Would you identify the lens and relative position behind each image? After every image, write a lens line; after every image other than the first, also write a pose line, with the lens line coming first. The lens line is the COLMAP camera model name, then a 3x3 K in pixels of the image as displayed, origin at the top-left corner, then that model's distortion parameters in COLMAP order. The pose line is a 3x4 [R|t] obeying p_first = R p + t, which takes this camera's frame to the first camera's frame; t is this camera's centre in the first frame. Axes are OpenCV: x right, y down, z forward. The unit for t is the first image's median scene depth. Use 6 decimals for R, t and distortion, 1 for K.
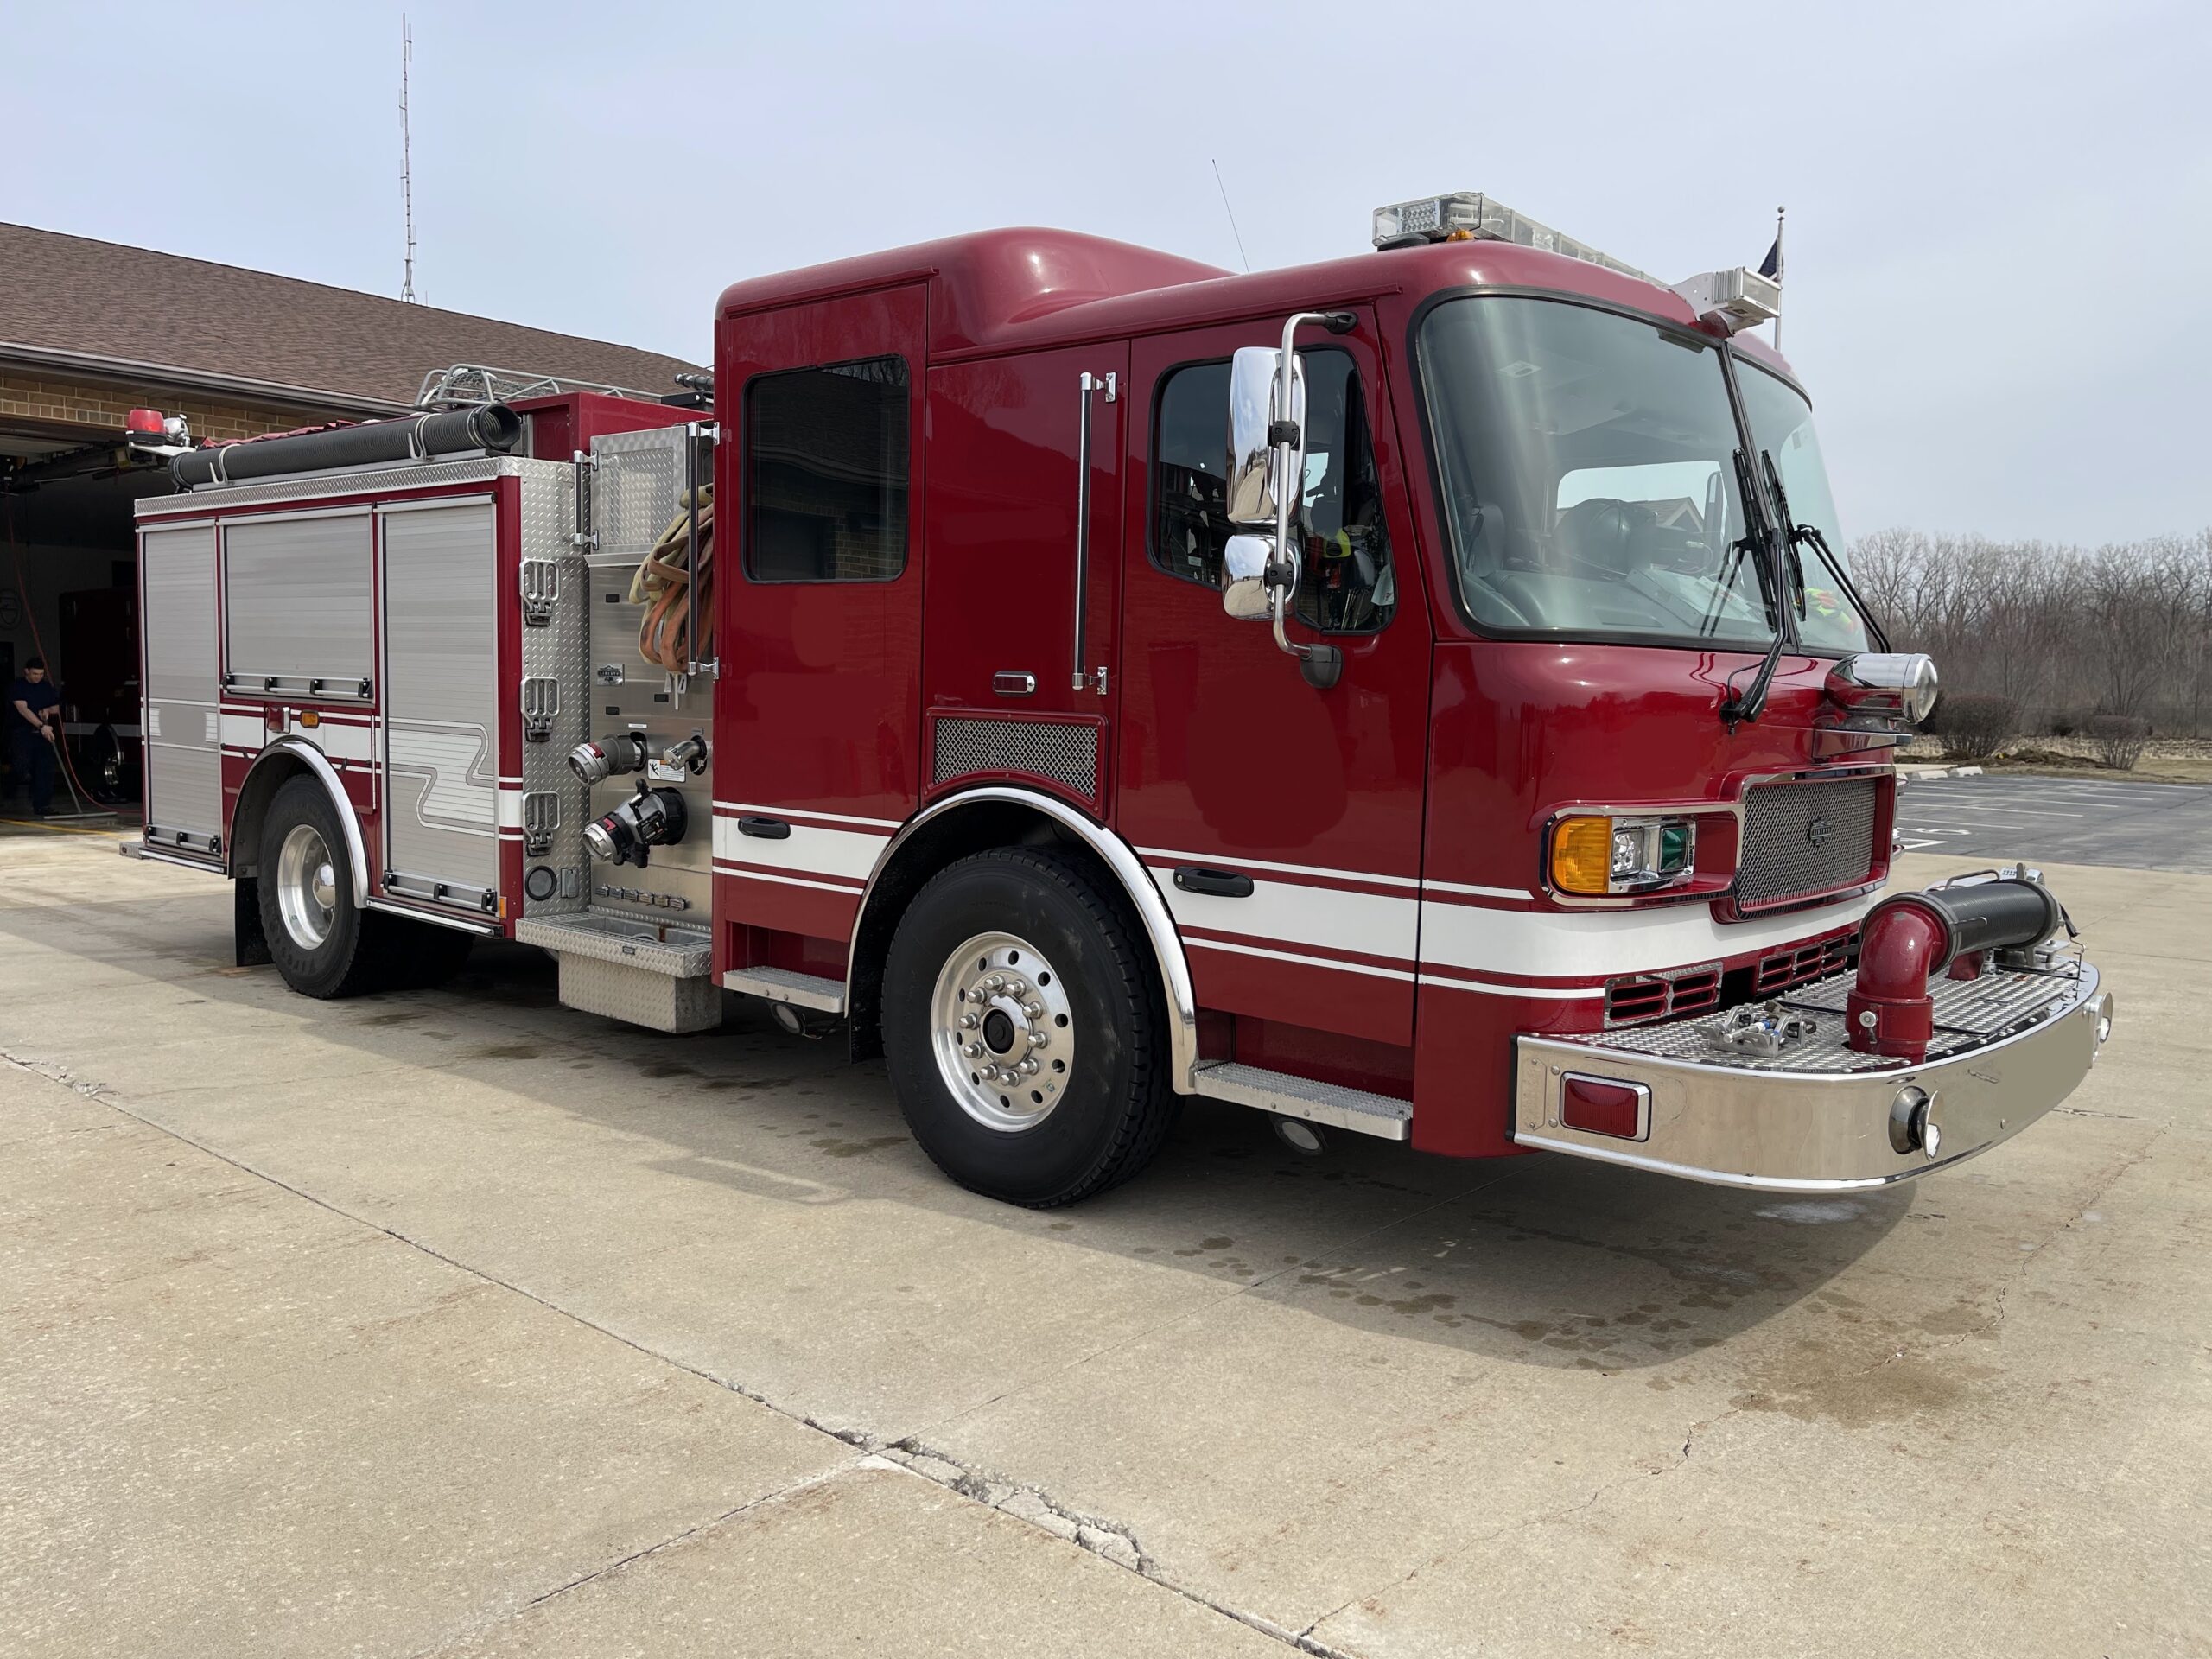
lens RADIAL K [[1694.8, 0, 1105.3], [0, 1694.8, 840.3], [0, 0, 1]] dist [0.048696, -0.060141]
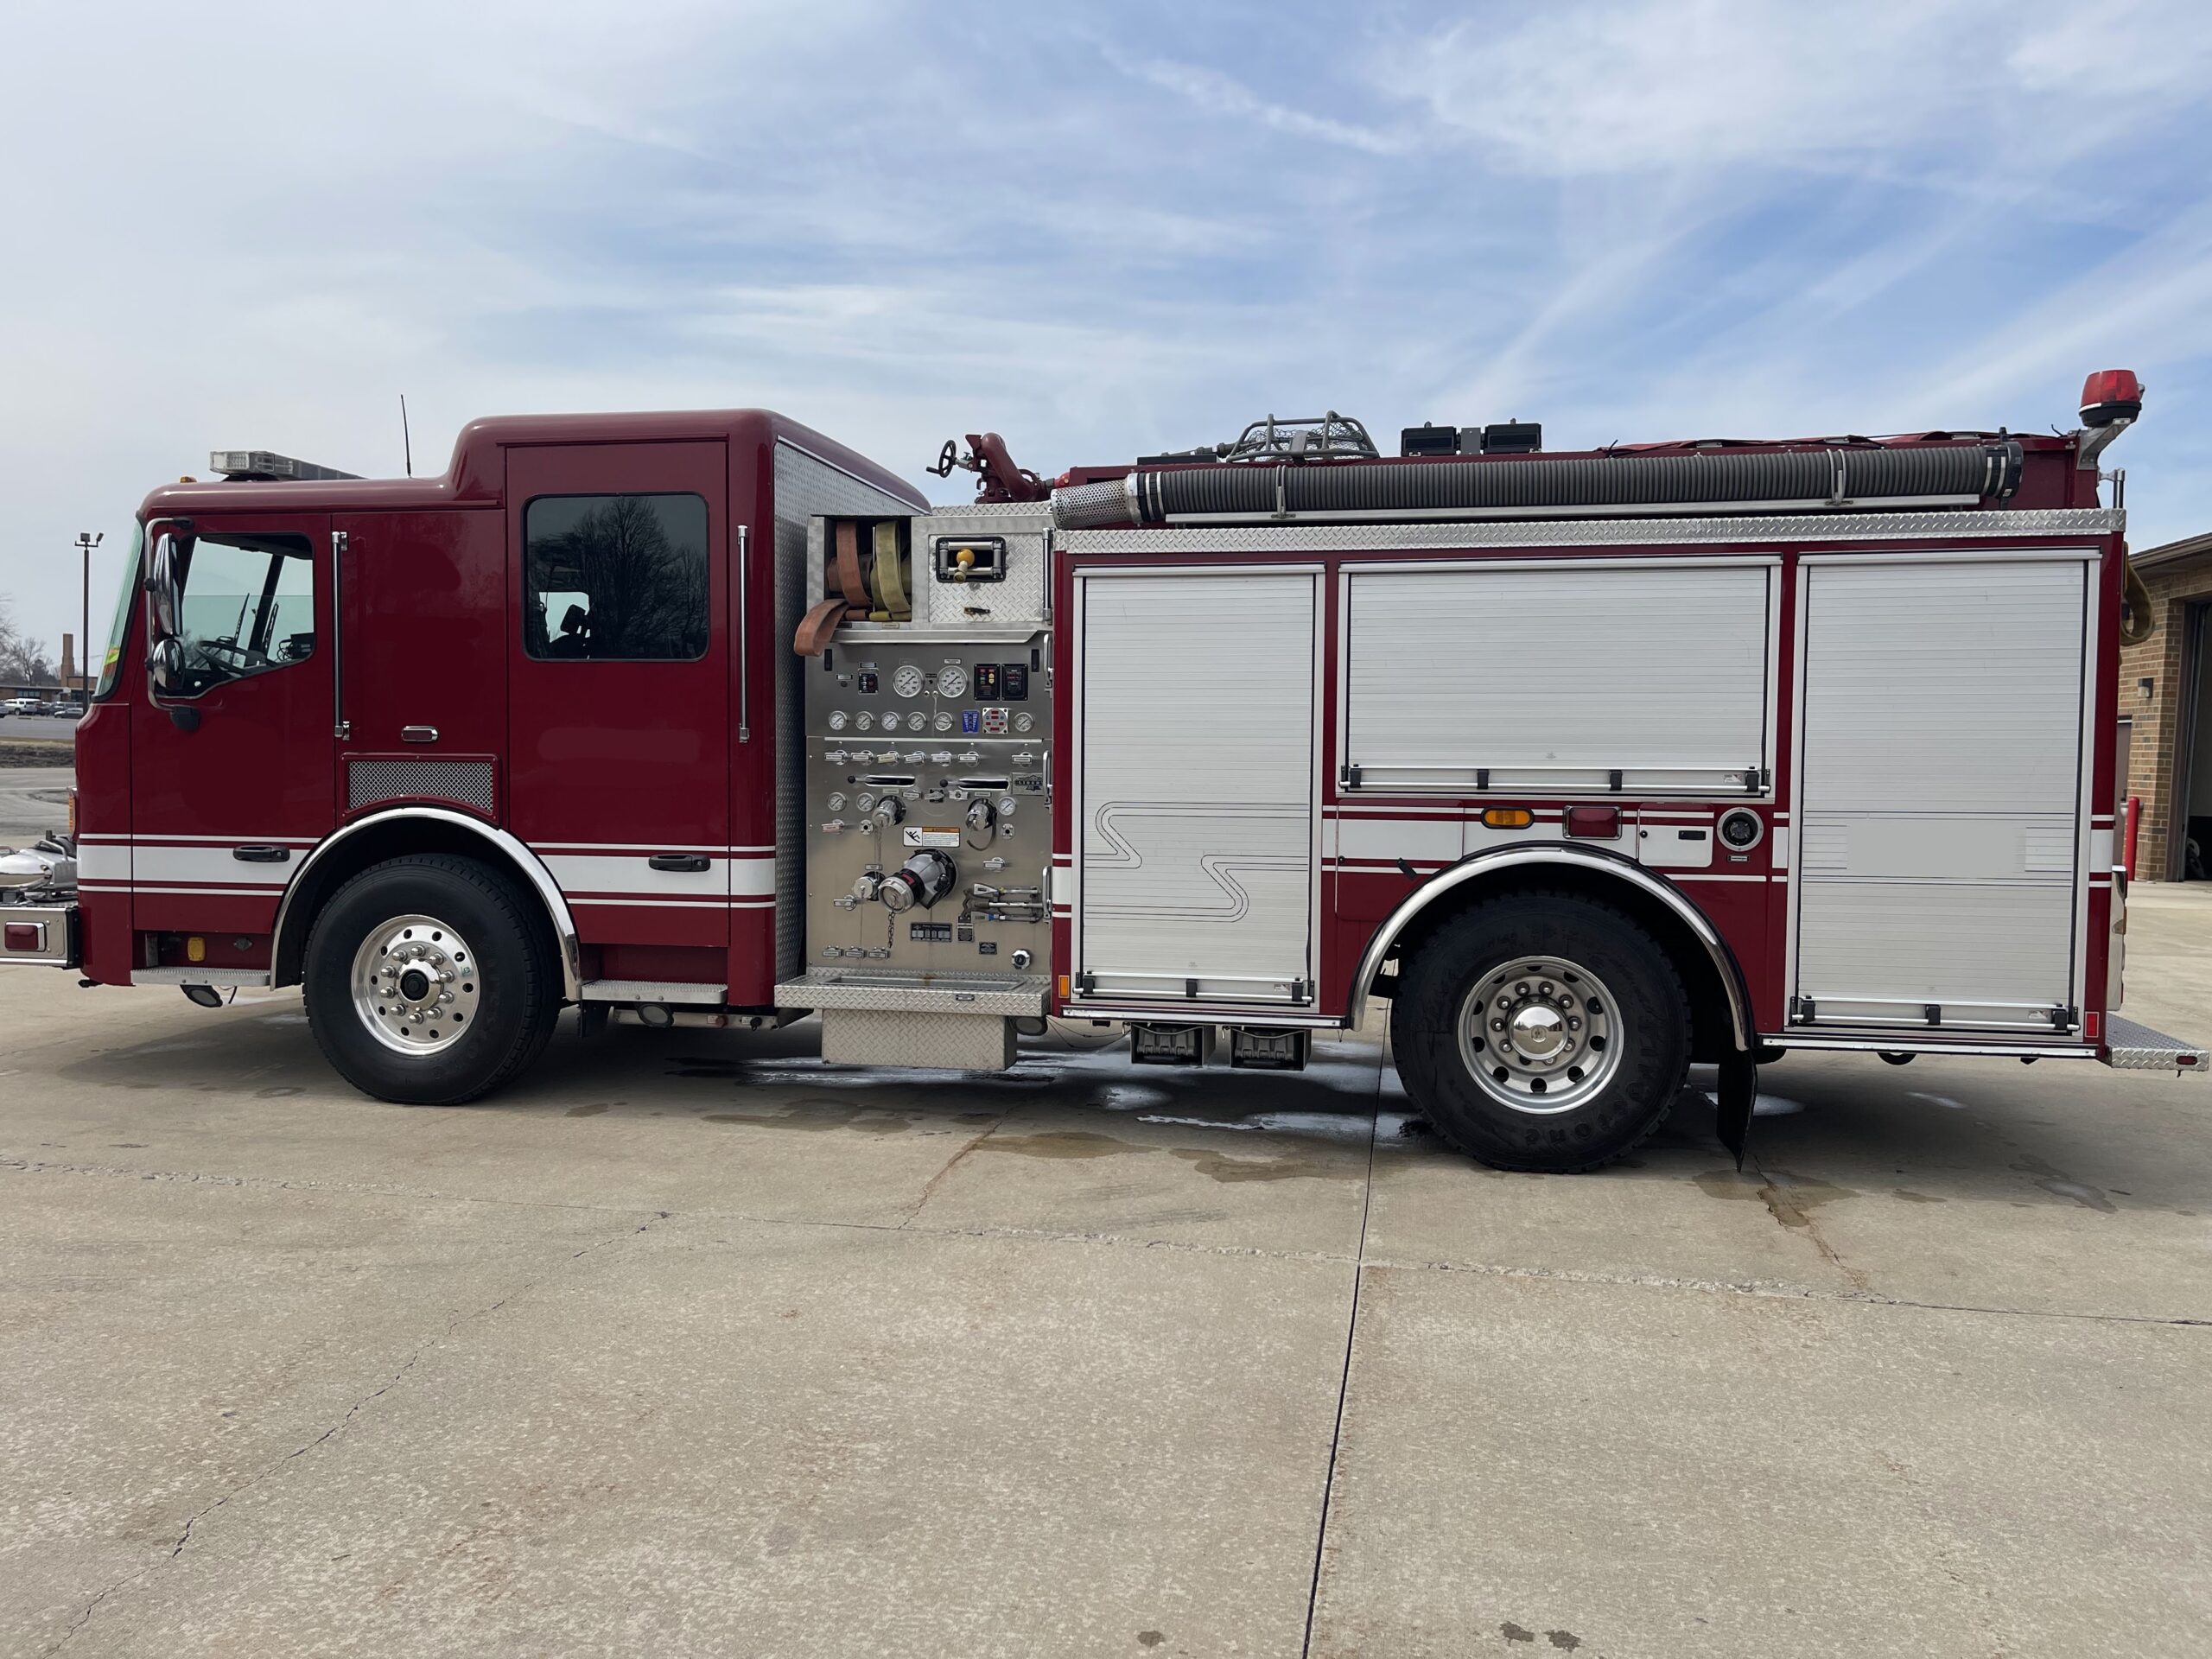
lens RADIAL K [[1812.7, 0, 1034.9], [0, 1812.7, 837.2], [0, 0, 1]] dist [0.025411, -0.033888]
pose [[0.870032, -0.042778, 0.491136, -1.606577], [0.063028, 0.997705, -0.024751, -0.084487], [-0.488950, 0.052490, 0.870731, 0.565530]]
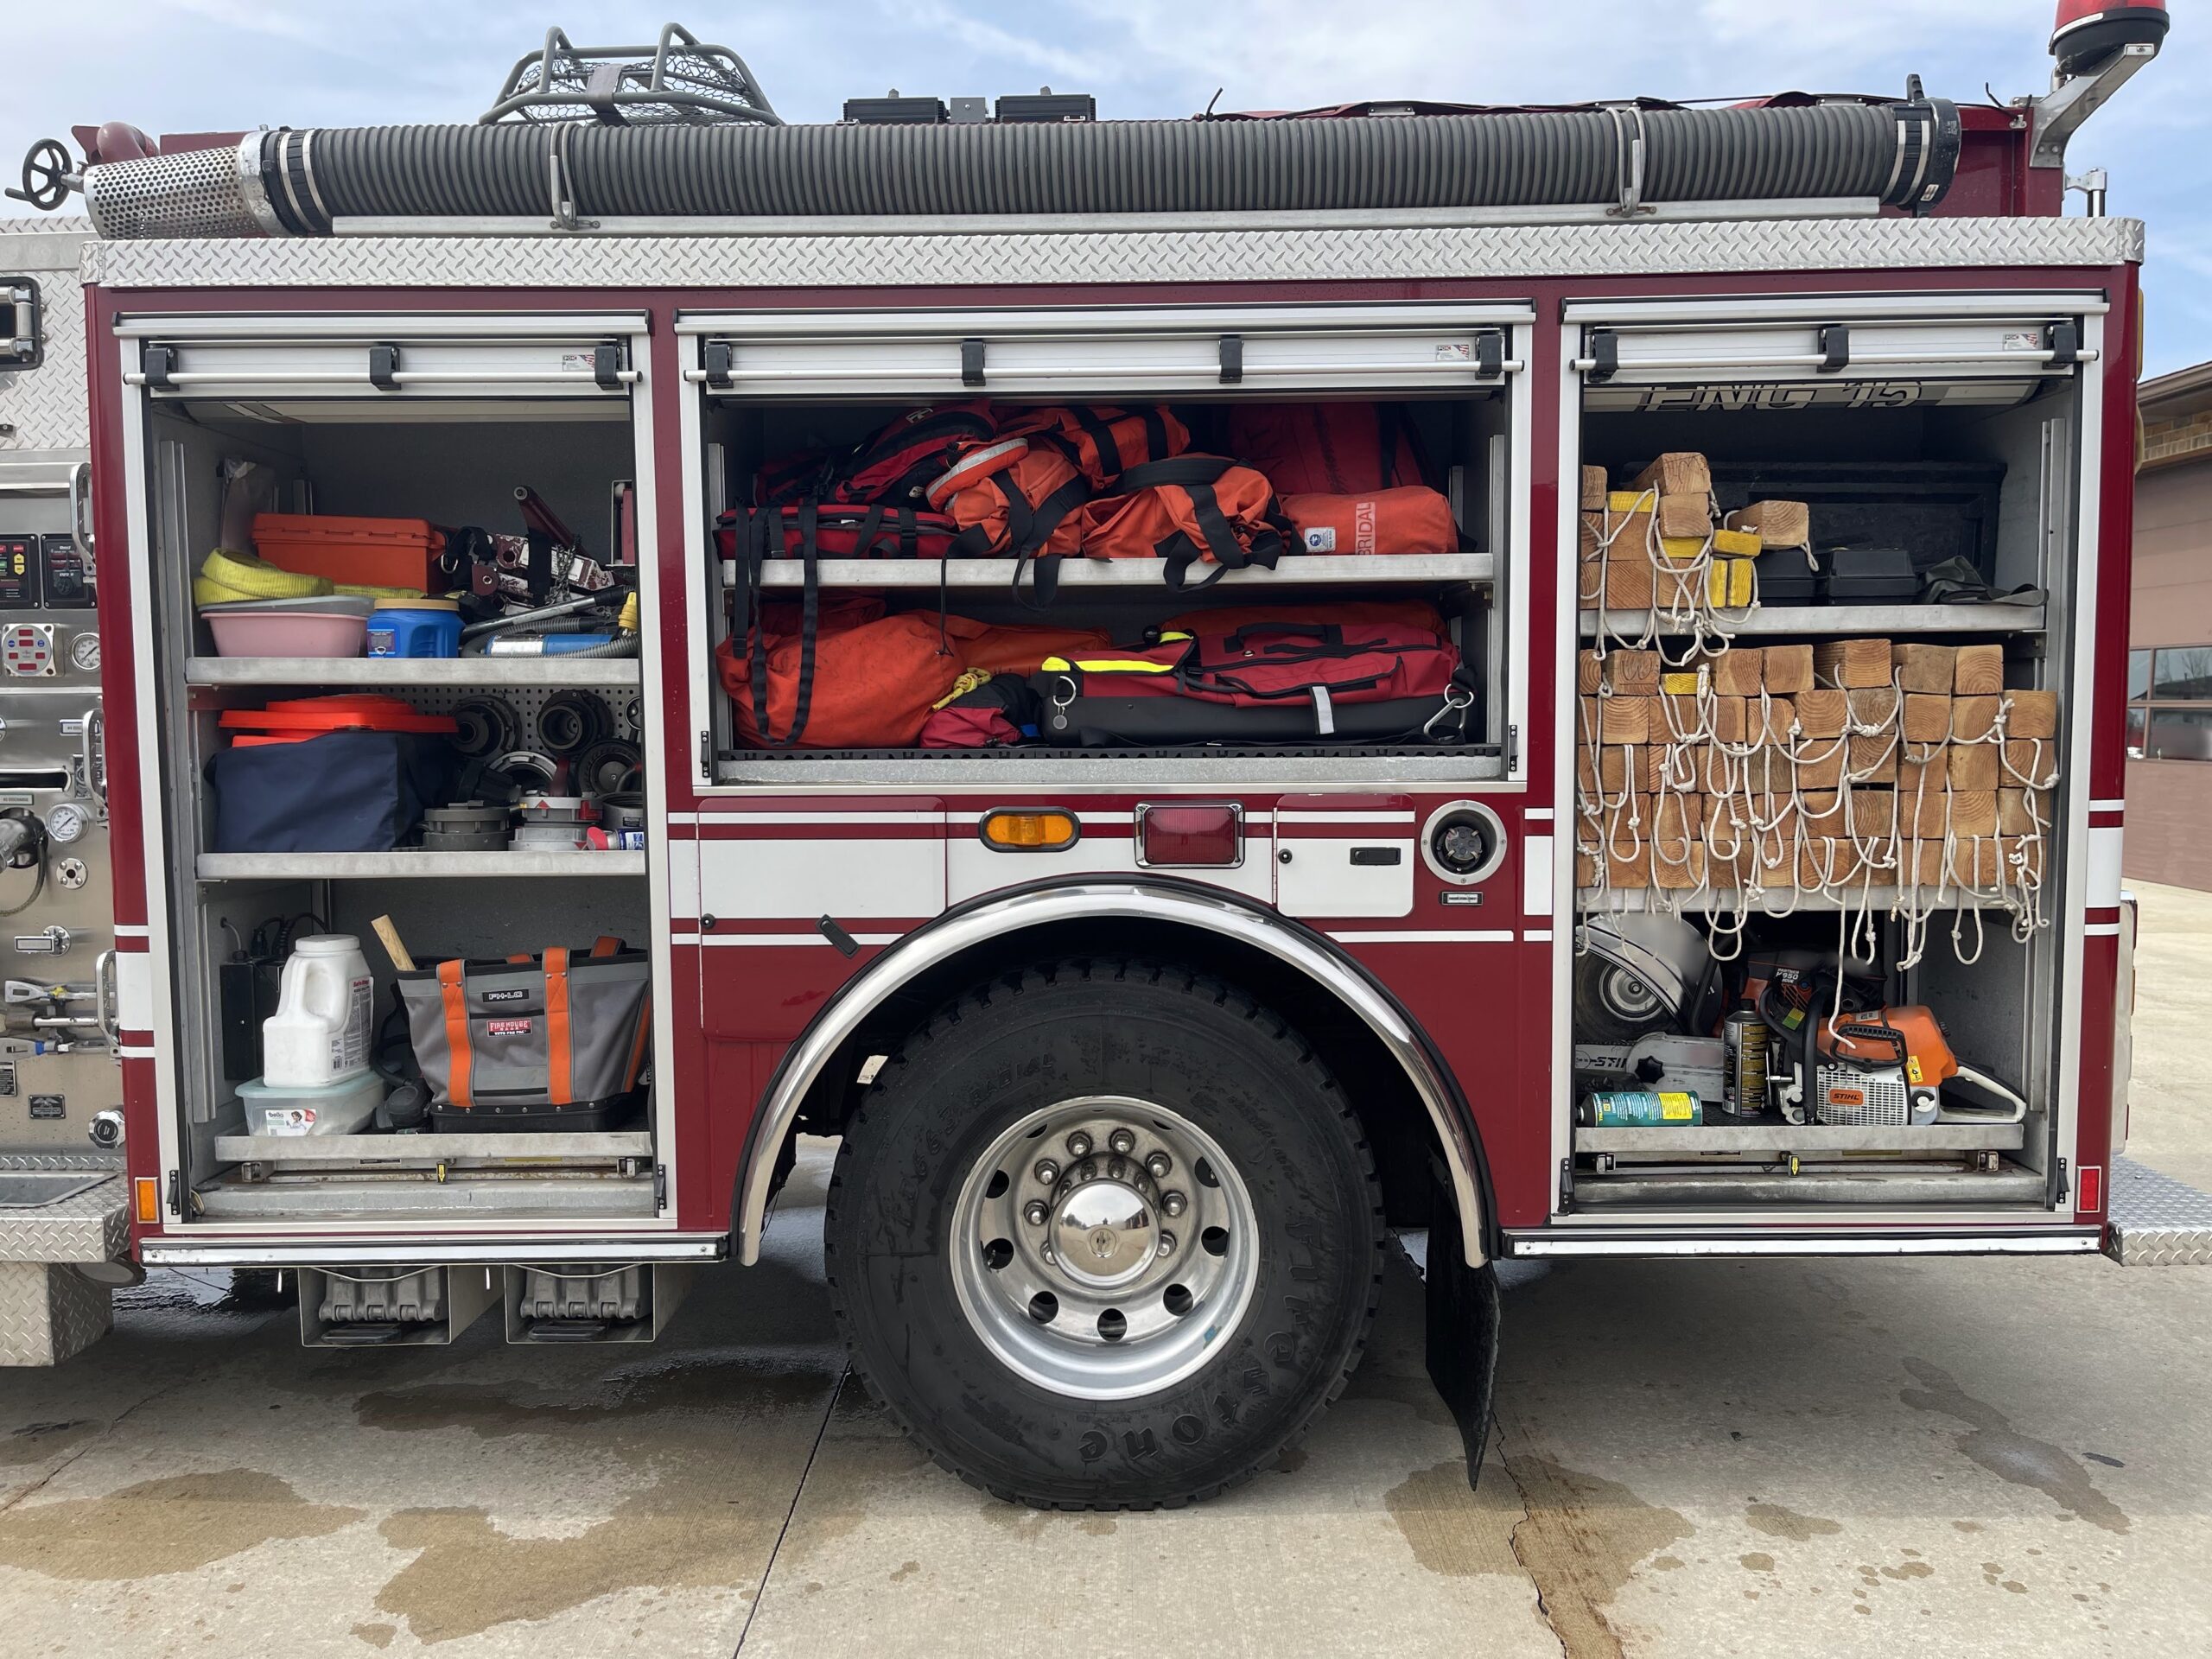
lens RADIAL K [[1694.8, 0, 1092.5], [0, 1694.8, 842.7], [0, 0, 1]] dist [0.048696, -0.060141]
pose [[0.757160, -0.077026, 0.648672, -1.081464], [0.090946, 0.995782, 0.012088, -0.108631], [-0.646867, 0.049842, 0.760972, 1.025685]]
